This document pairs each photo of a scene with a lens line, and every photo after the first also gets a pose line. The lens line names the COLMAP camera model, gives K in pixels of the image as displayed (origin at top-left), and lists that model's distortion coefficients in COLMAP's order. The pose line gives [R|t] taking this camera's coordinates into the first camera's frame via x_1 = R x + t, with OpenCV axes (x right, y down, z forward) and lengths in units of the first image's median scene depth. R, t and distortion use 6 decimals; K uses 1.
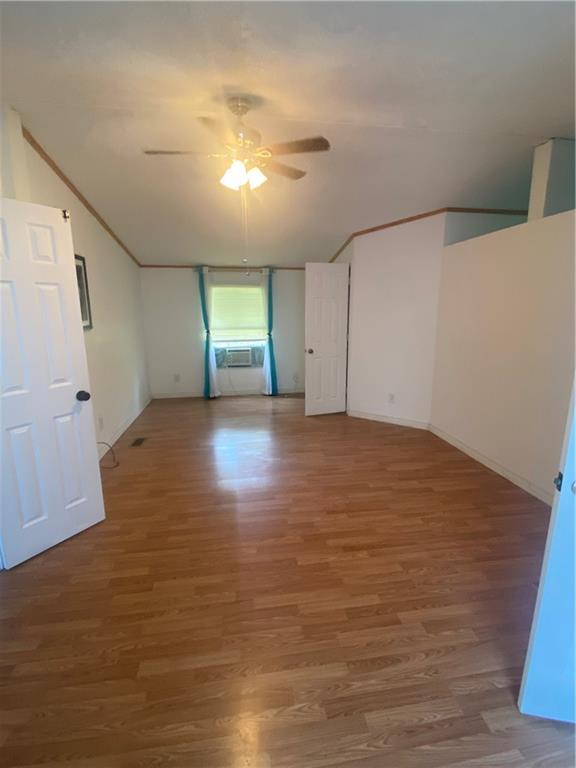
lens RADIAL K [[375.7, 0, 291.6], [0, 375.7, 386.2], [0, 0, 1]] dist [0.006514, -0.003981]
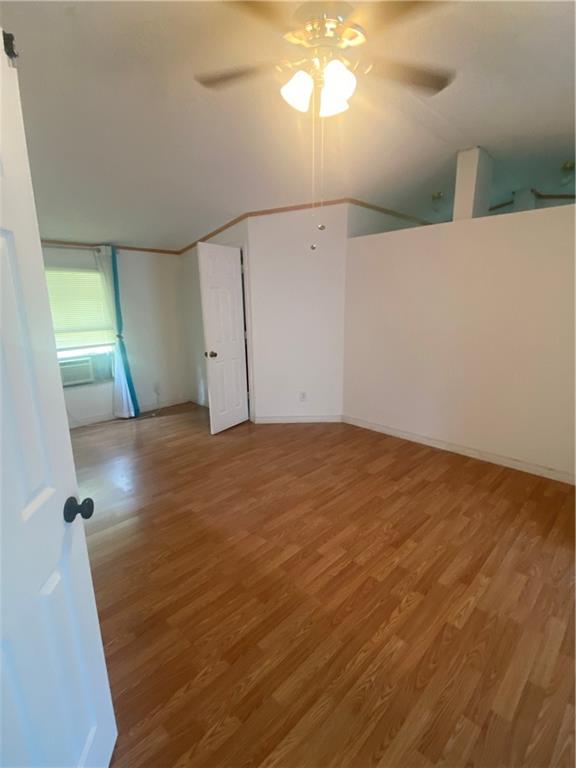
lens RADIAL K [[375.7, 0, 288.9], [0, 375.7, 381.4], [0, 0, 1]] dist [0.006514, -0.003981]
pose [[0.795491, -0.134475, 0.590856, -0.312746], [0.129979, 0.990236, 0.050376, -0.057054], [-0.591861, 0.036725, 0.805203, 0.266316]]
